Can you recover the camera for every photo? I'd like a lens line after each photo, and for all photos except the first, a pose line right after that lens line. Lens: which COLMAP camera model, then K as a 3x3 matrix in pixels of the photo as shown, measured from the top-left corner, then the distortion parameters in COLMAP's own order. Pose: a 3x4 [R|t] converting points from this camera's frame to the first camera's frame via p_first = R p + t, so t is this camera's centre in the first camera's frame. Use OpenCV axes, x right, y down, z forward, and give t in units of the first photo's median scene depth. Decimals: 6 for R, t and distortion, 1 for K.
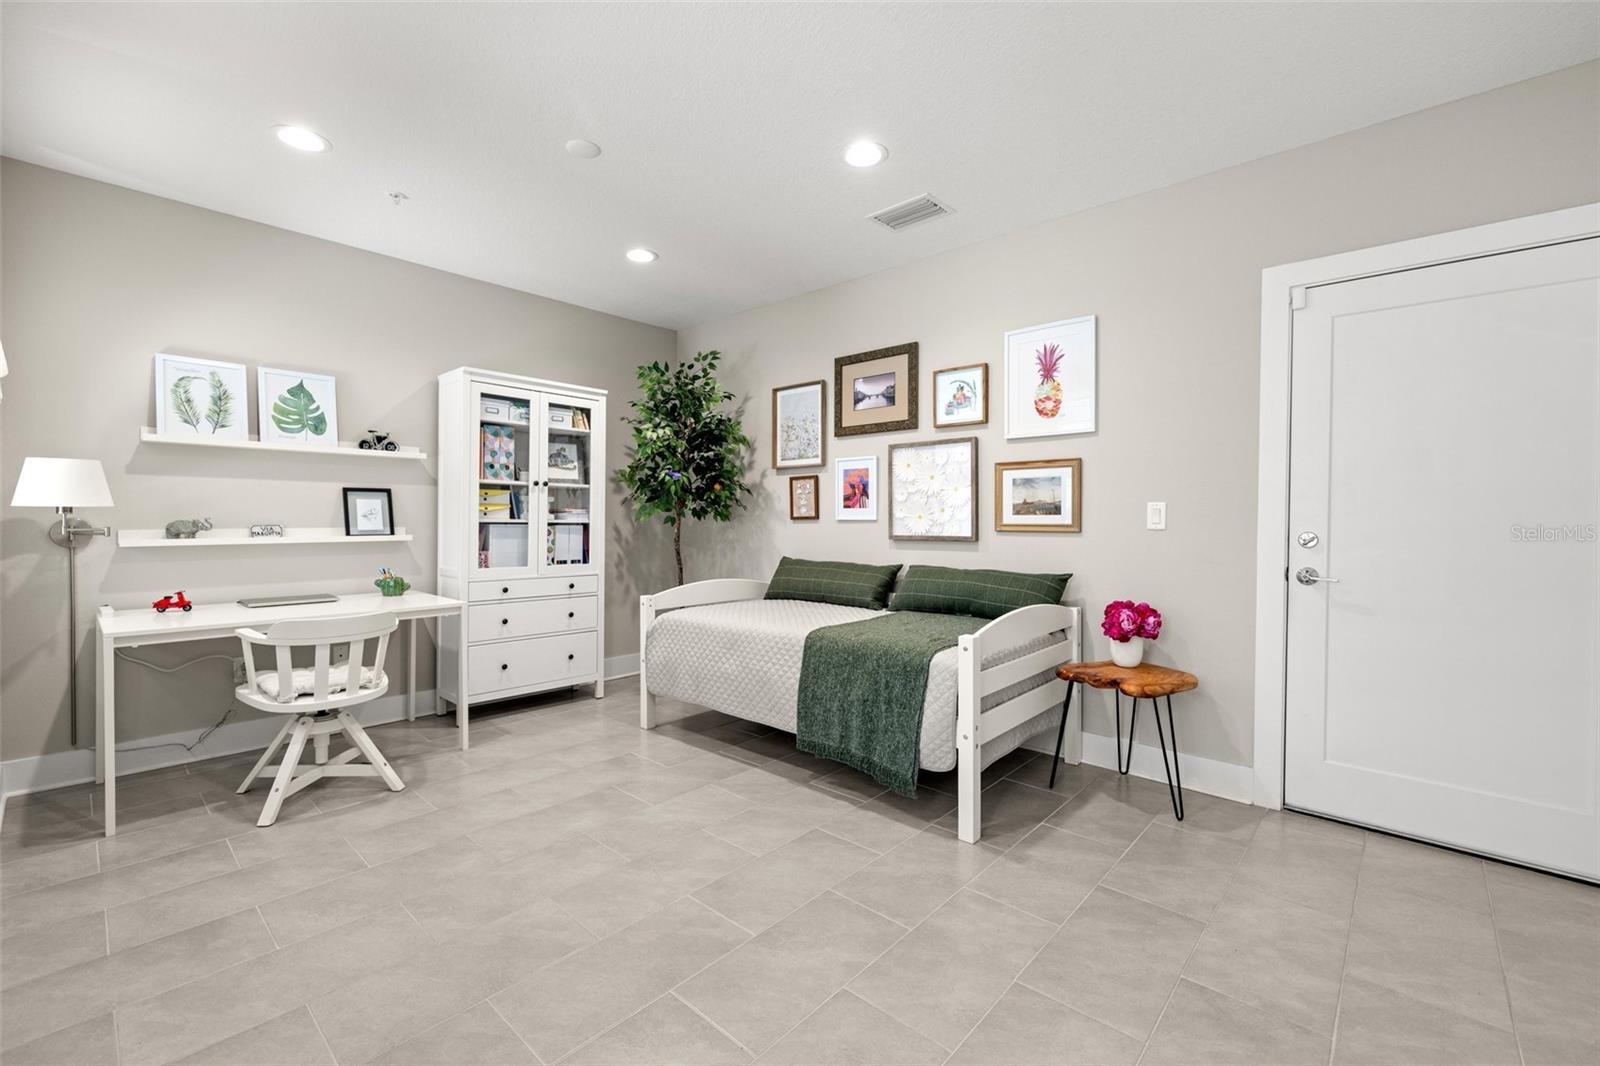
lens RADIAL K [[671.3, 0, 789.7], [0, 671.3, 527.3], [0, 0, 1]] dist [0.001259, -0.000190]
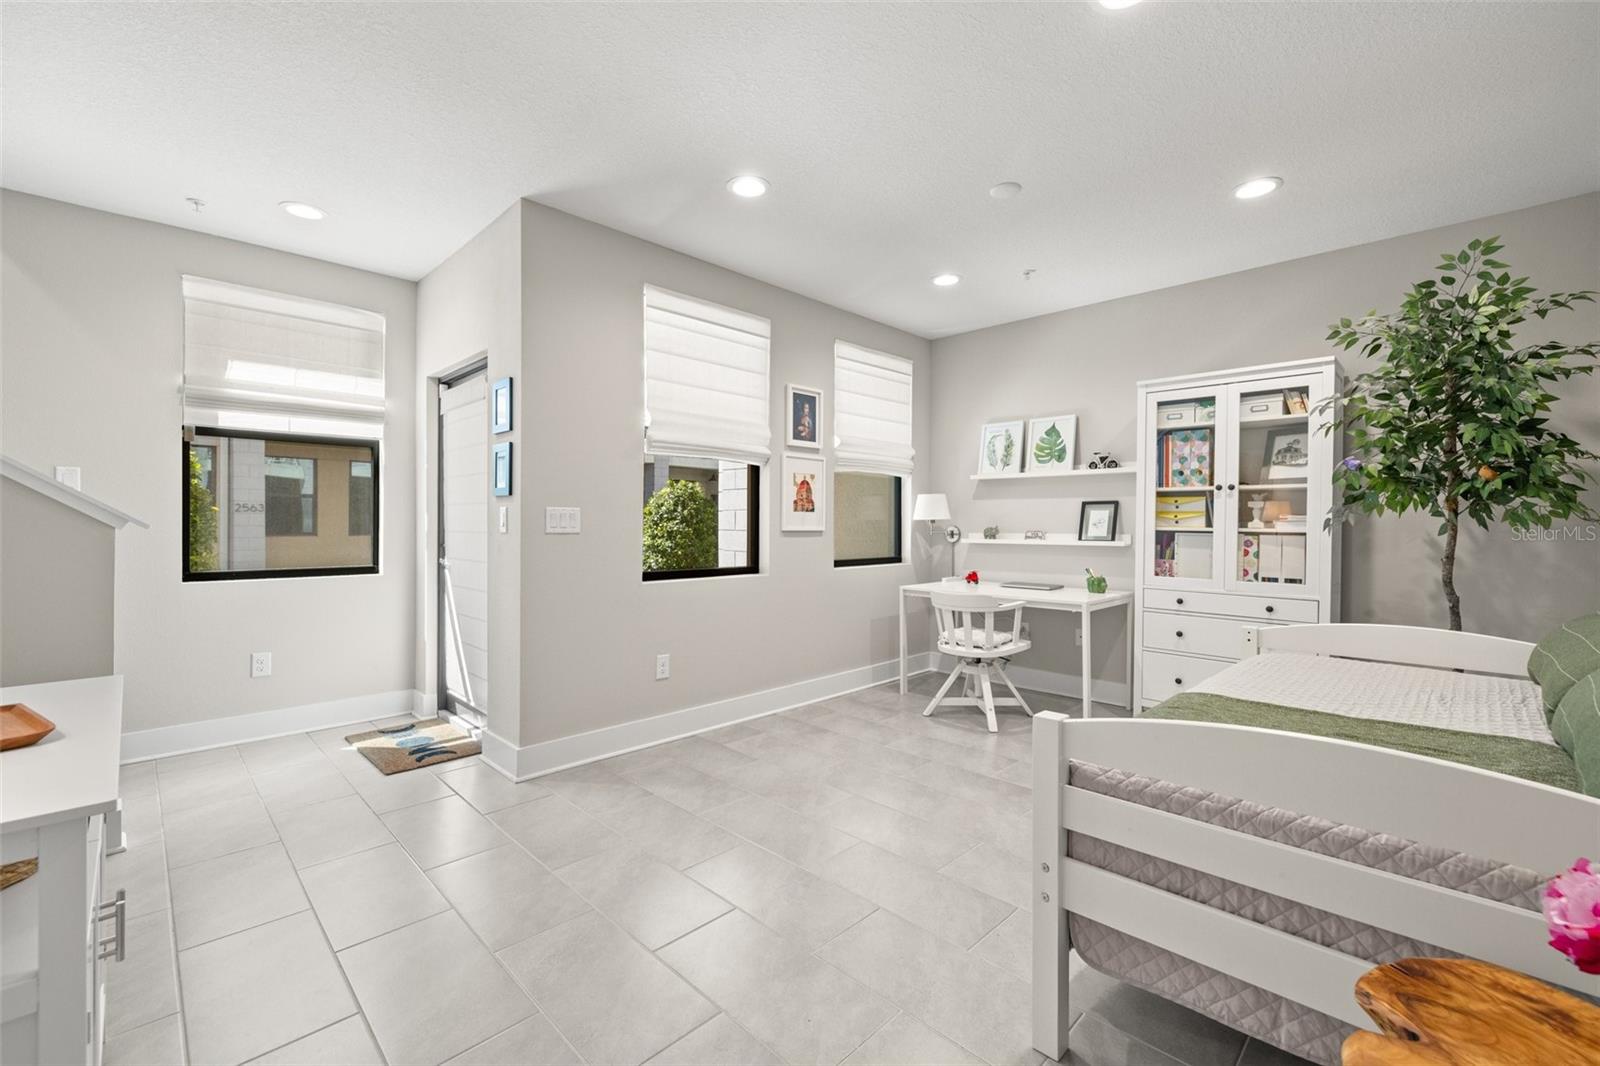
lens RADIAL K [[671.3, 0, 801.3], [0, 671.3, 527.2], [0, 0, 1]] dist [0.001259, -0.000190]
pose [[-0.035630, 0.000676, -0.999365, 0.602694], [-0.016841, 0.999857, 0.001276, -0.005007], [0.999223, 0.016876, -0.035614, 0.534676]]
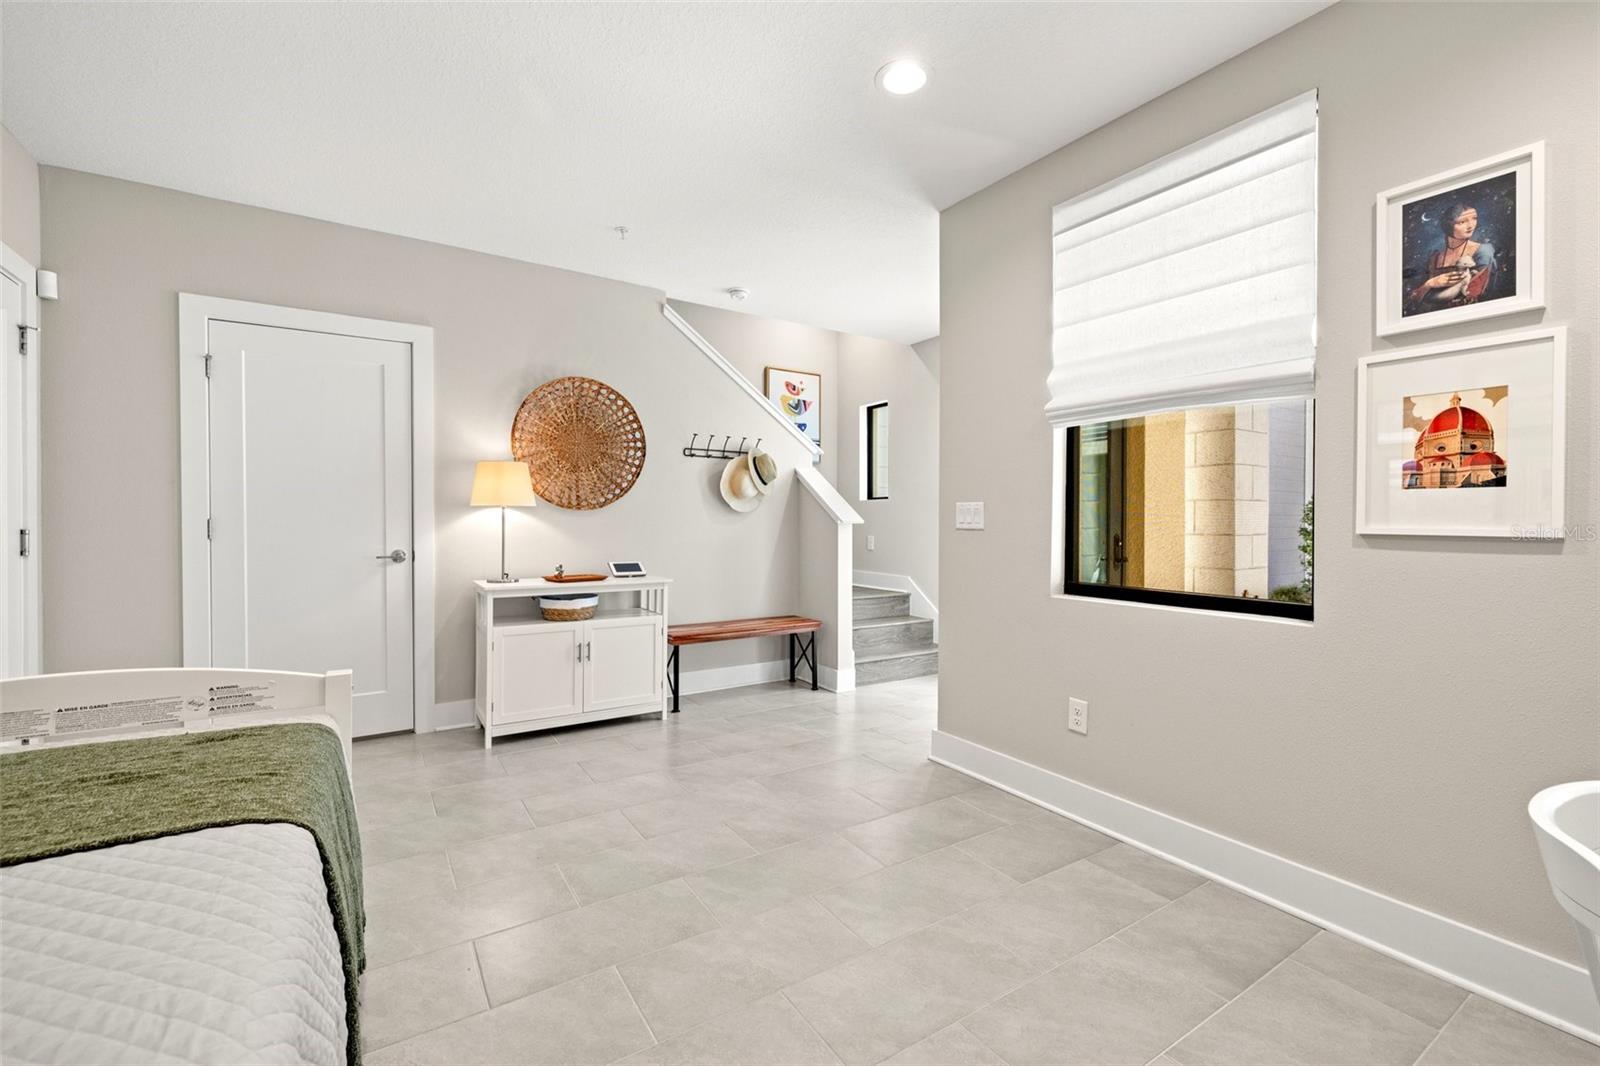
lens RADIAL K [[671.3, 0, 795.4], [0, 671.3, 525.7], [0, 0, 1]] dist [0.001259, -0.000190]
pose [[-0.968019, -0.009922, 0.250680, -0.274864], [-0.004258, 0.999723, 0.023128, -0.013800], [-0.250840, 0.021321, -0.967794, 1.074765]]
